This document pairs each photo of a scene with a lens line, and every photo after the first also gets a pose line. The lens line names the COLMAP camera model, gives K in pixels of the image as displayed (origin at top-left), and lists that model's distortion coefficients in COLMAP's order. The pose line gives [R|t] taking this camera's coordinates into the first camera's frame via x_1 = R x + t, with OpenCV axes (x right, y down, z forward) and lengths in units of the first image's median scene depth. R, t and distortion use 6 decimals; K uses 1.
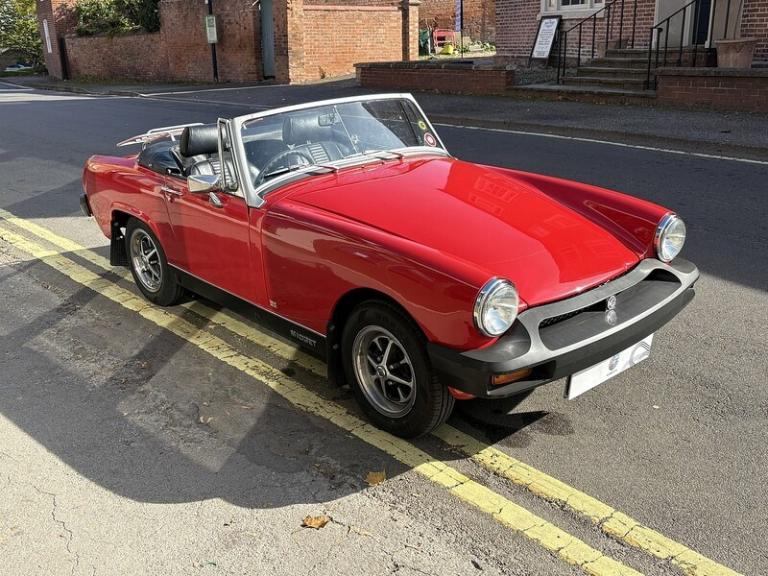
lens RADIAL K [[782.7, 0, 384.0], [0, 782.7, 288.0], [0, 0, 1]] dist [0.013667, 0.009126]
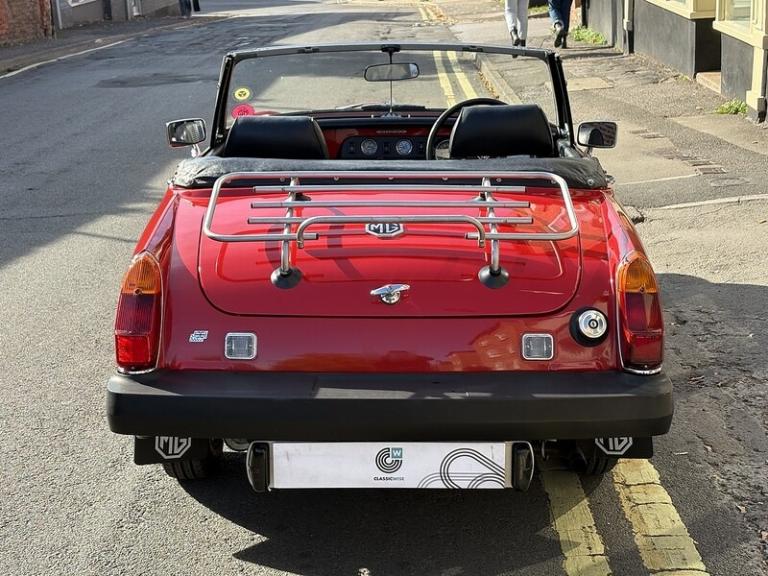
lens RADIAL K [[1367.2, 0, 384.0], [0, 1367.2, 288.0], [0, 0, 1]] dist [0.104317, -0.221778]
pose [[-0.736614, -0.128313, 0.664030, -0.979918], [0.261859, 0.851146, 0.454952, -0.665210], [-0.623562, 0.509006, -0.593366, 1.996987]]
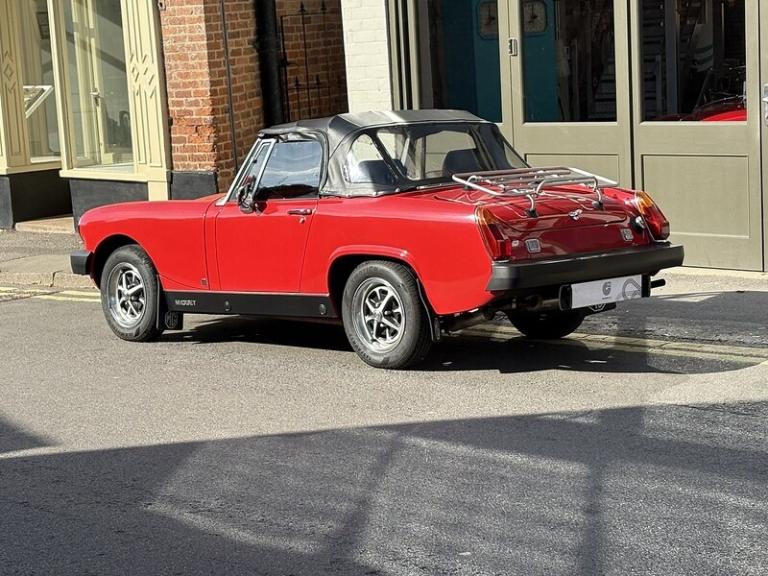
lens RADIAL K [[1711.5, 0, 384.0], [0, 1711.5, 288.0], [0, 0, 1]] dist [0.120203, -0.091764]
pose [[-0.996594, 0.079428, -0.022151, -0.069637], [0.061816, 0.897434, 0.436797, -1.187628], [0.054573, 0.433940, -0.899287, 3.565901]]
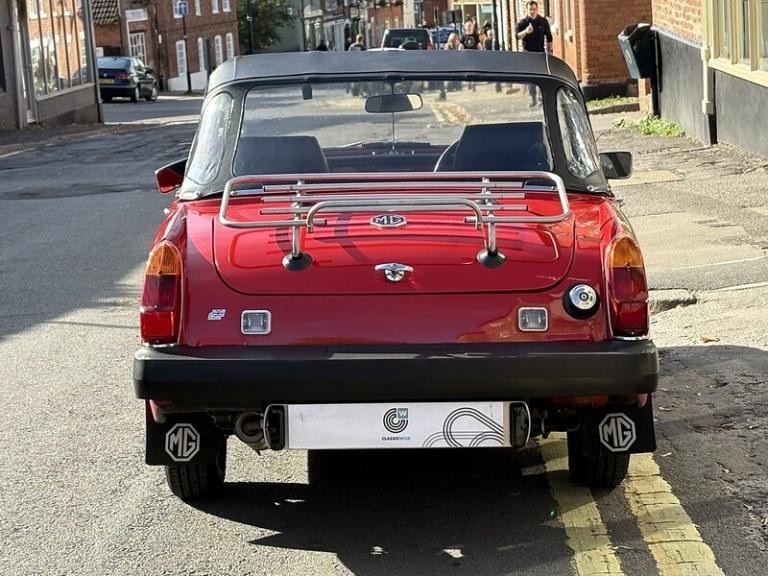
lens RADIAL K [[2106.9, 0, 384.0], [0, 2106.9, 288.0], [0, 0, 1]] dist [0.099396, 0.524100]
pose [[-0.736912, -0.035308, 0.675066, -1.386136], [0.274751, 0.896785, 0.346827, -0.760120], [-0.617634, 0.441056, -0.651151, 2.441834]]
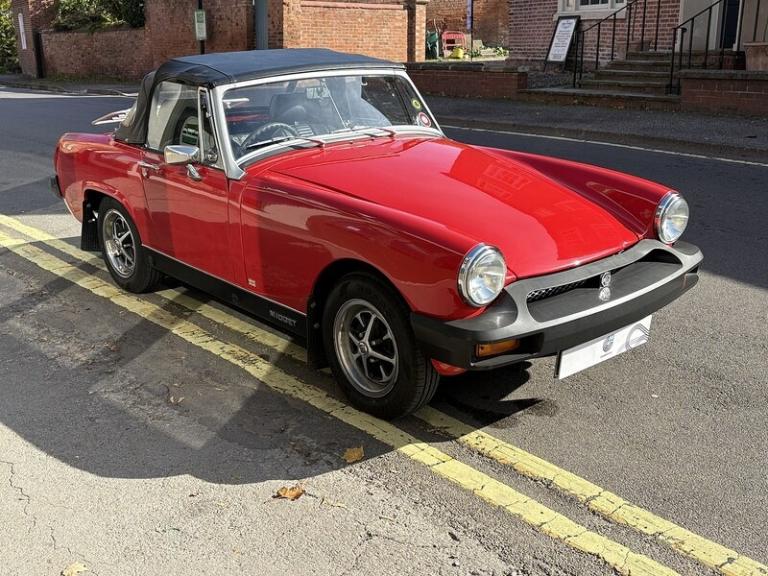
lens RADIAL K [[863.1, 0, 384.0], [0, 863.1, 288.0], [0, 0, 1]] dist [0.035748, -0.050596]
pose [[0.999789, 0.020496, -0.001029, 0.018175], [-0.020519, 0.999224, -0.033608, 0.057274], [0.000340, 0.033623, 0.999435, -0.038785]]
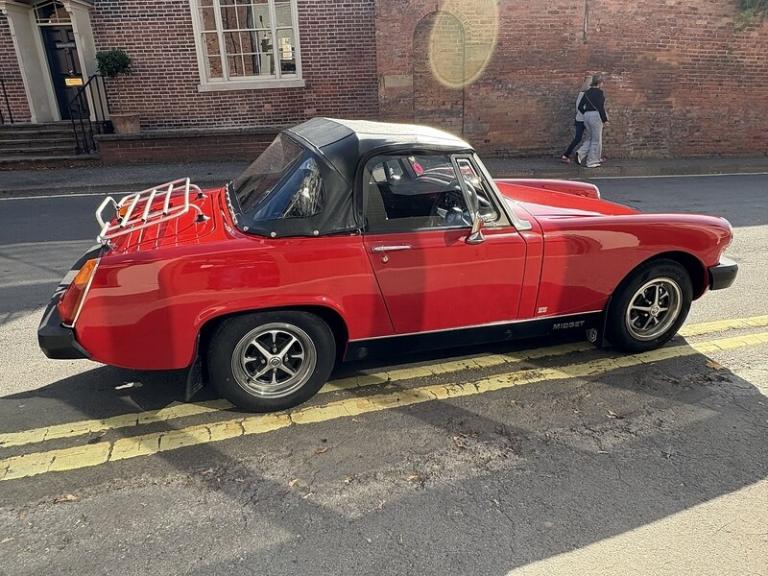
lens RADIAL K [[533.5, 0, 384.0], [0, 533.5, 288.0], [0, 0, 1]] dist [-0.000661, -0.002375]
pose [[0.414668, -0.286564, 0.863673, -0.870361], [0.293731, 0.940465, 0.171017, -0.203172], [-0.861262, 0.182773, 0.474154, 0.804266]]
